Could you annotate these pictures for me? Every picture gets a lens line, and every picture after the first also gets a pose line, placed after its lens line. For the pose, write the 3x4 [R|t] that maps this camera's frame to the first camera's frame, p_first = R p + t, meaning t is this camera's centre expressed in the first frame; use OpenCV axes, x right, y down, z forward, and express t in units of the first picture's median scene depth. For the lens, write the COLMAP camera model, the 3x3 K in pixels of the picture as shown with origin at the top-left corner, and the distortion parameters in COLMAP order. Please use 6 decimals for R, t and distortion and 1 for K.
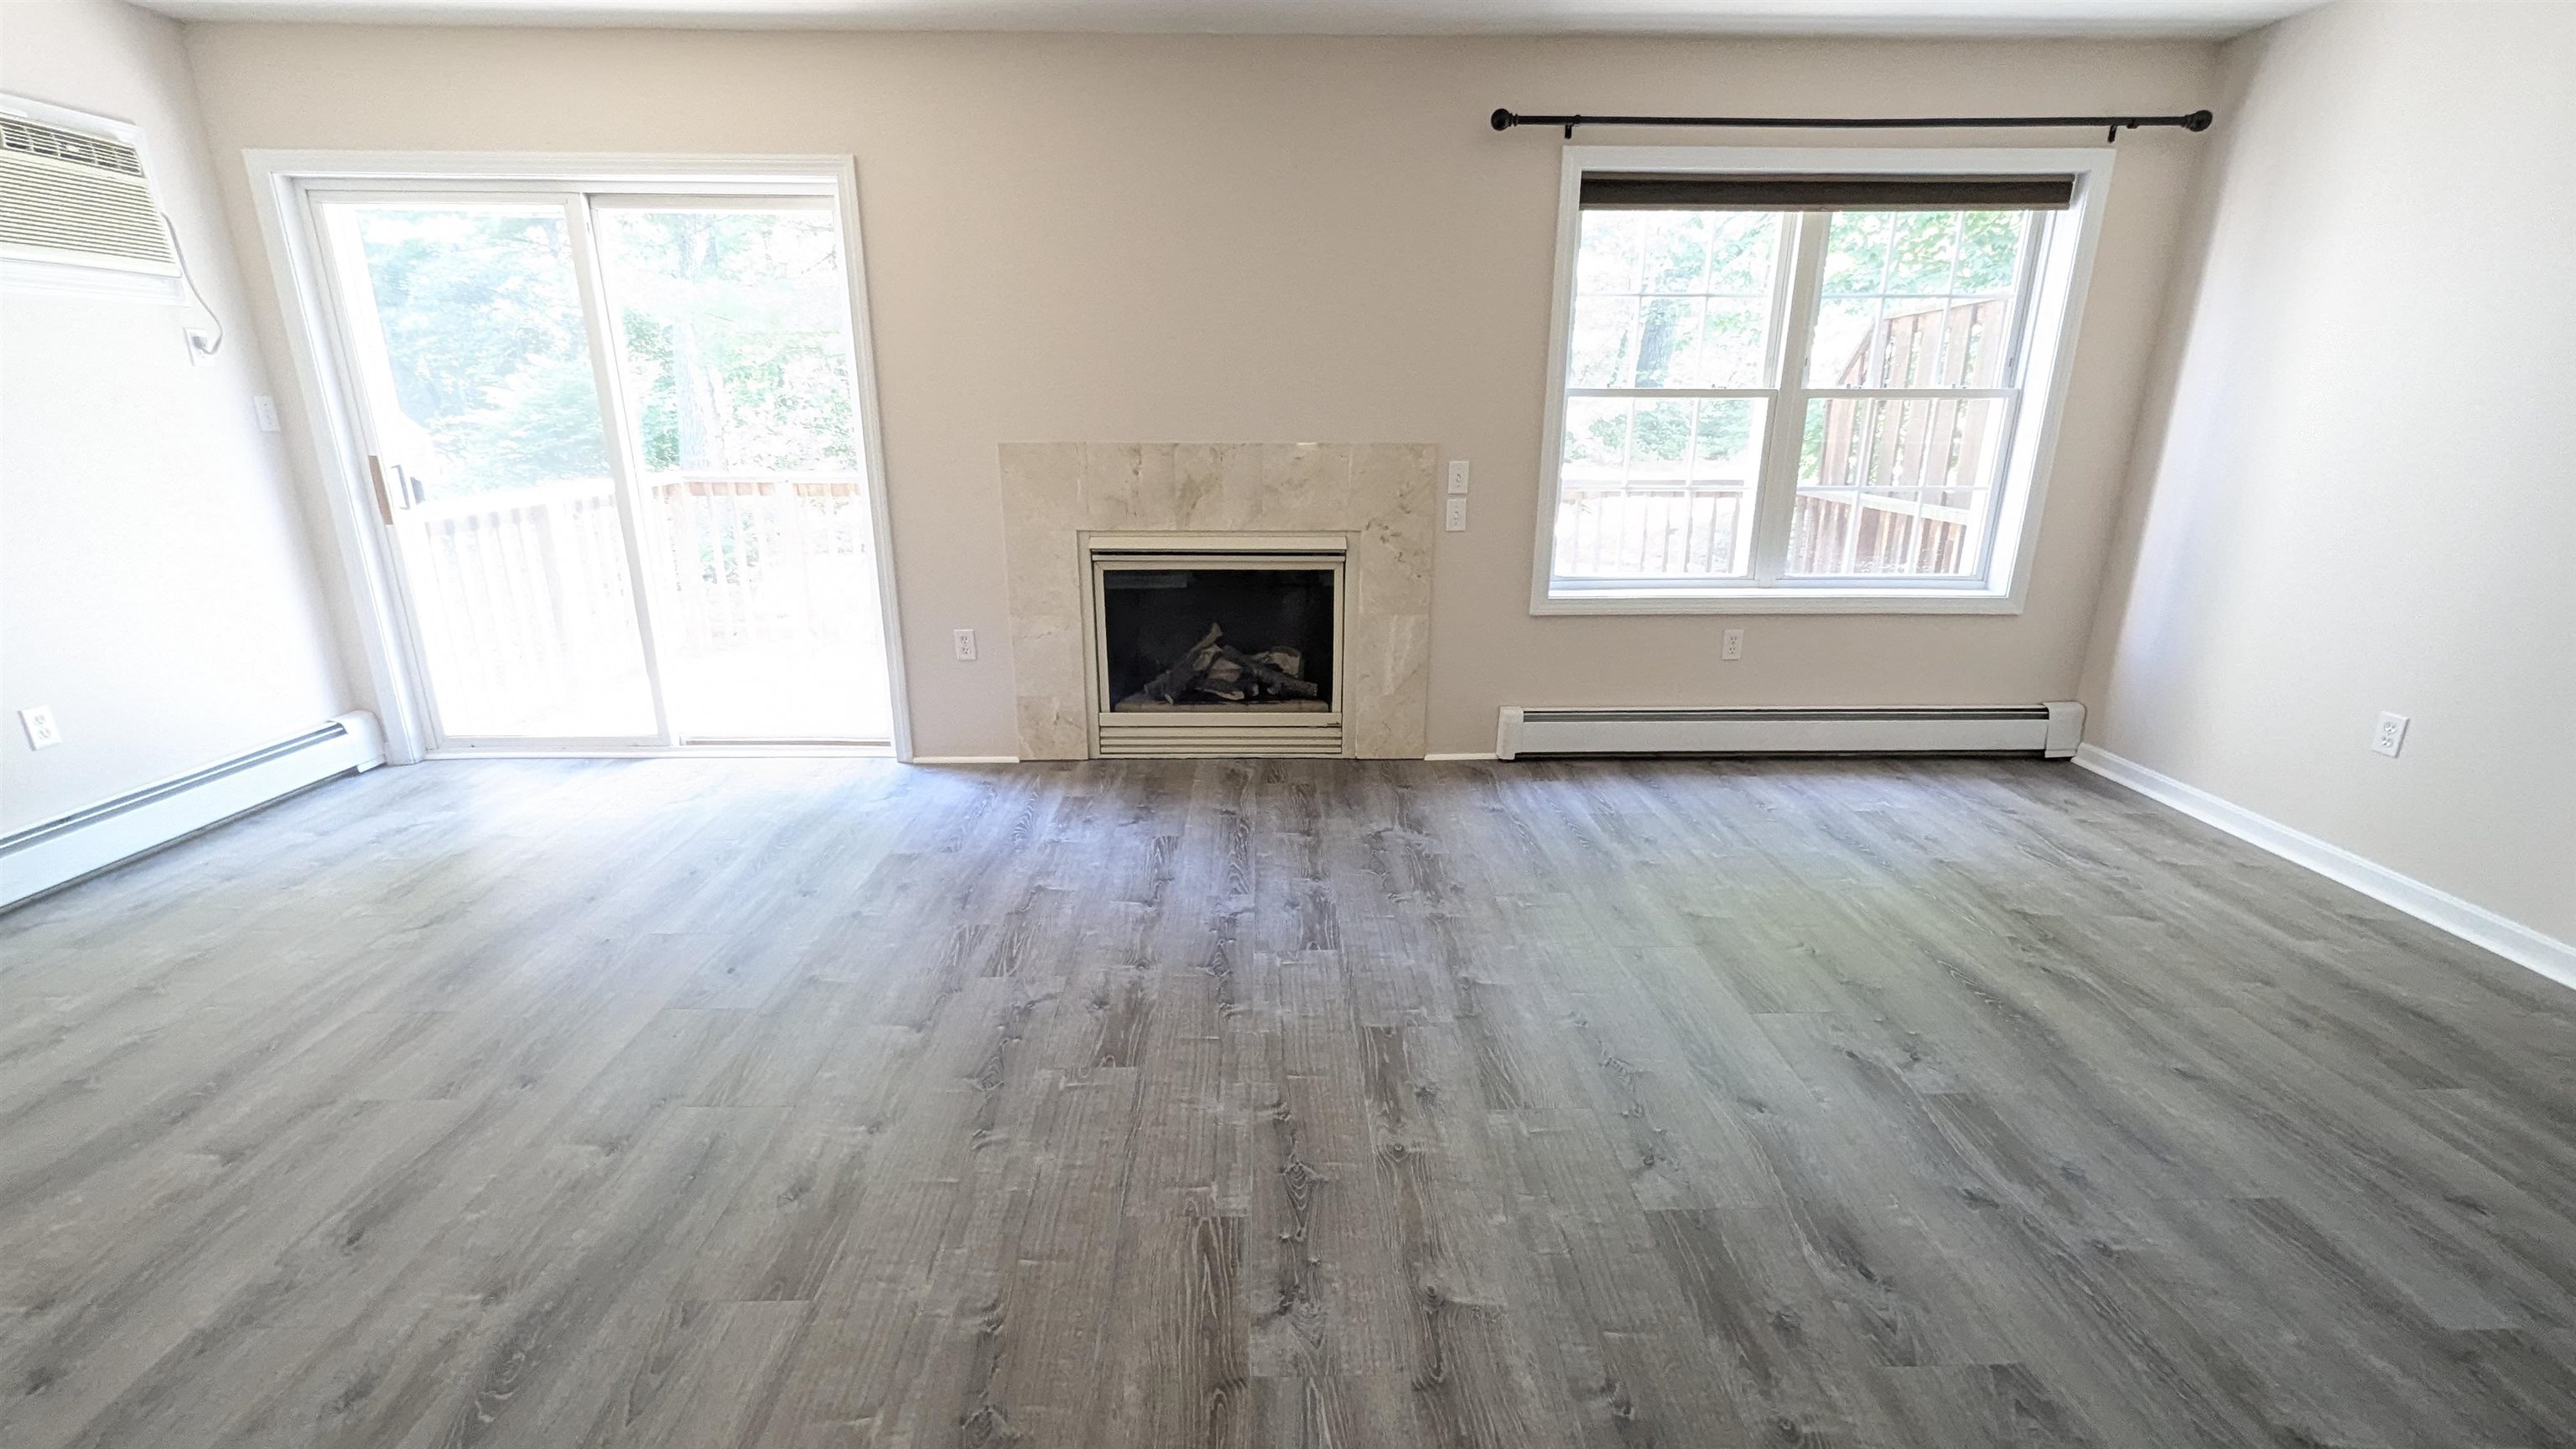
lens RADIAL K [[1080.8, 0, 1275.7], [0, 1080.8, 718.7], [0, 0, 1]] dist [0.002614, -0.000083]
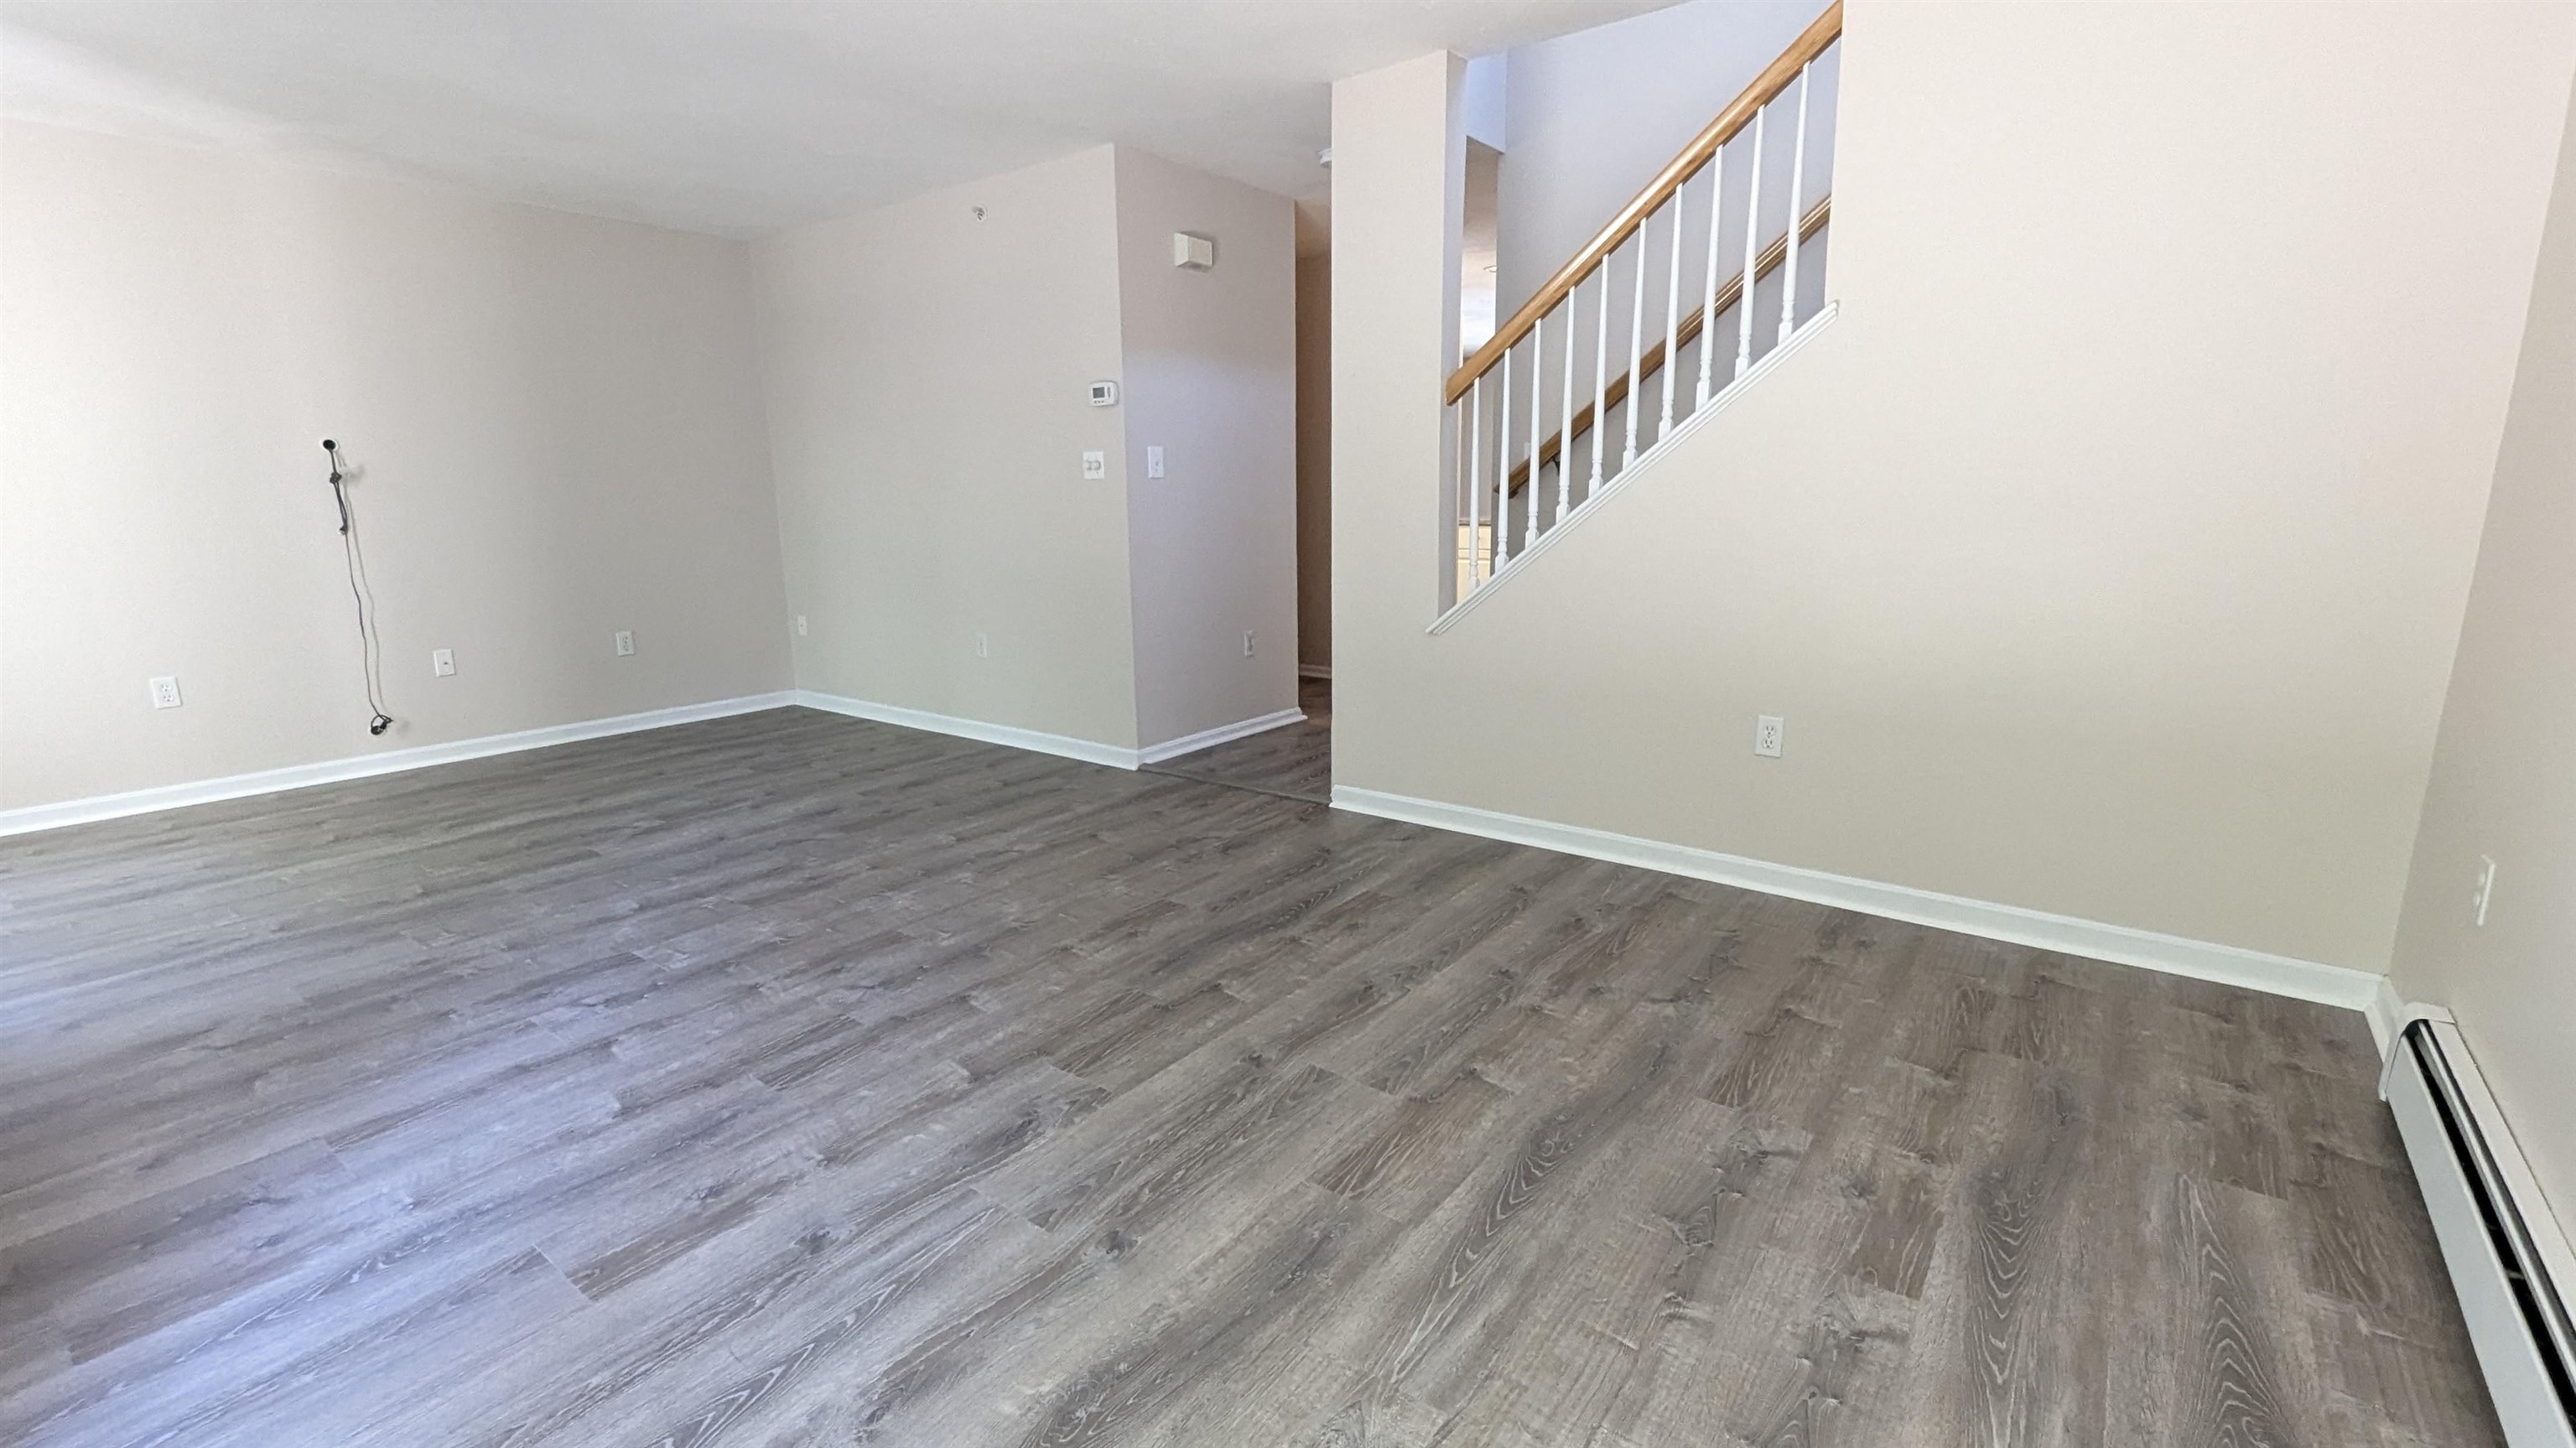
lens RADIAL K [[1130.4, 0, 1271.3], [0, 1130.4, 722.9], [0, 0, 1]] dist [0.000888, 0.000032]
pose [[-0.781729, -0.120320, 0.611901, -0.752591], [0.187553, 0.890423, 0.414693, -0.225296], [-0.594747, 0.438942, -0.673503, 0.895076]]
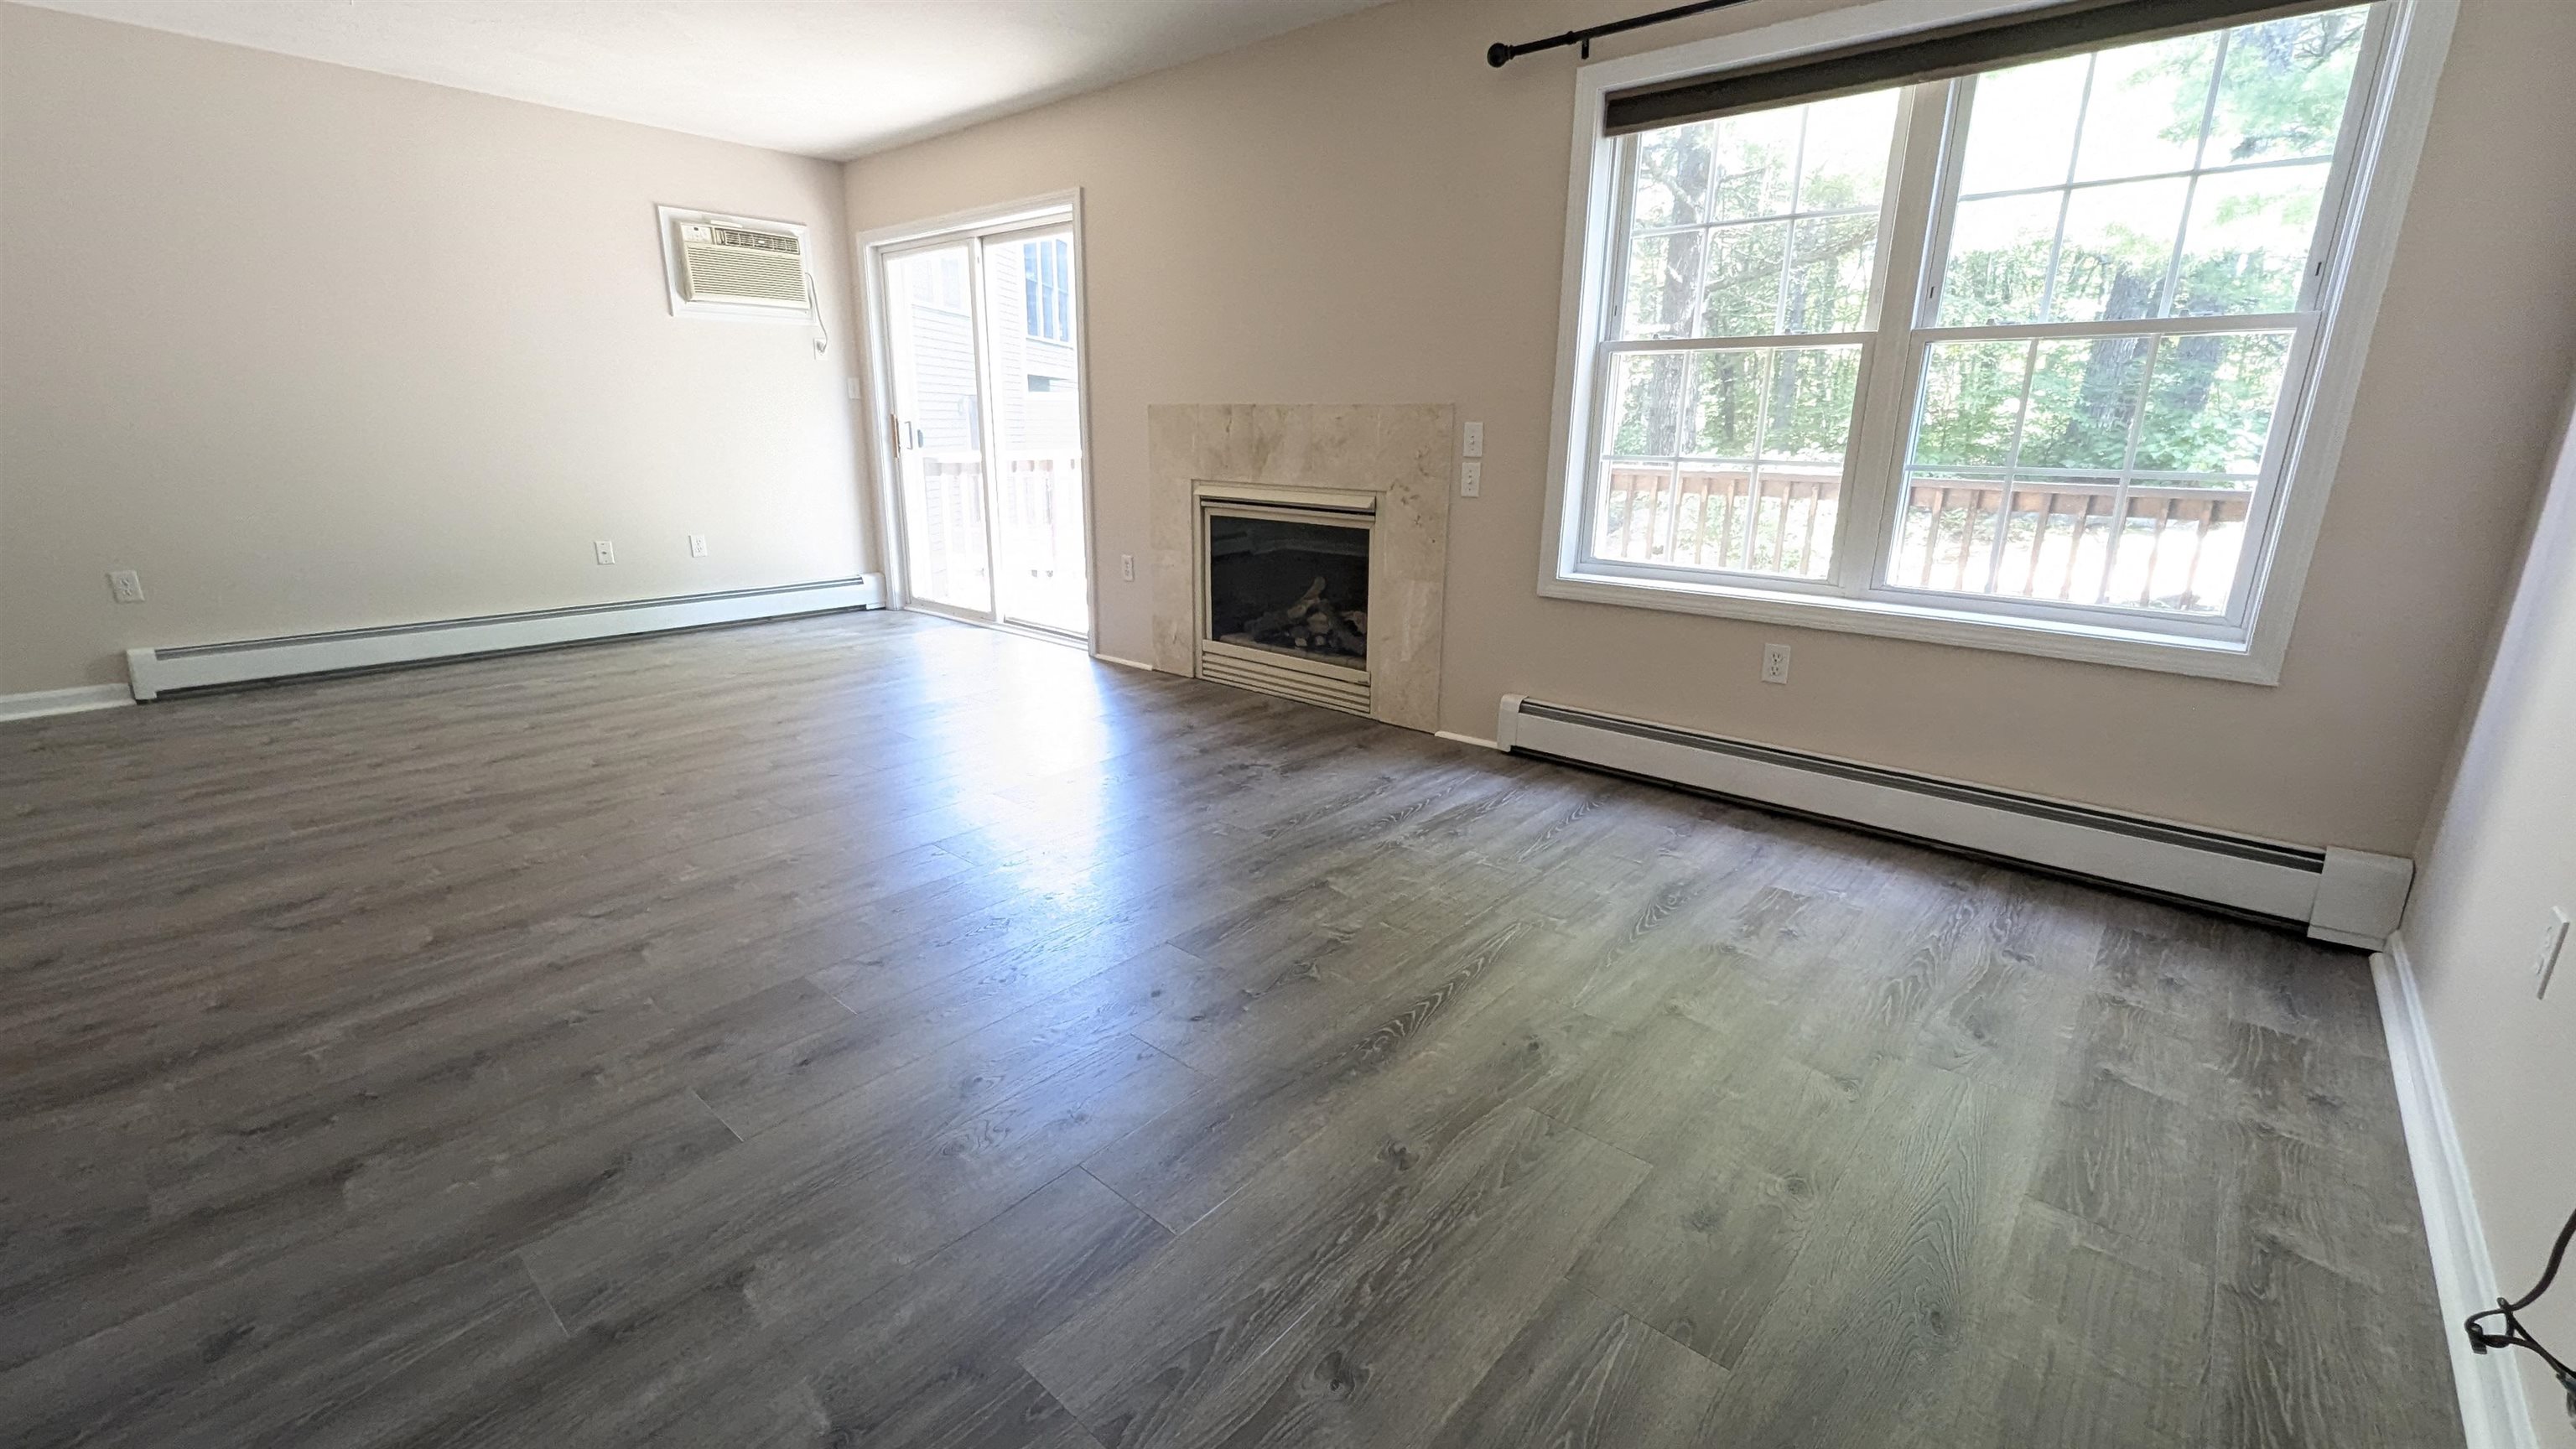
lens RADIAL K [[1066.7, 0, 1254.8], [0, 1066.7, 715.7], [0, 0, 1]] dist [-0.000753, -0.000085]
pose [[0.733945, 0.187024, -0.652952, 0.688700], [-0.198409, 0.978447, 0.057235, -0.001503], [0.649583, 0.087545, 0.755233, 0.189890]]
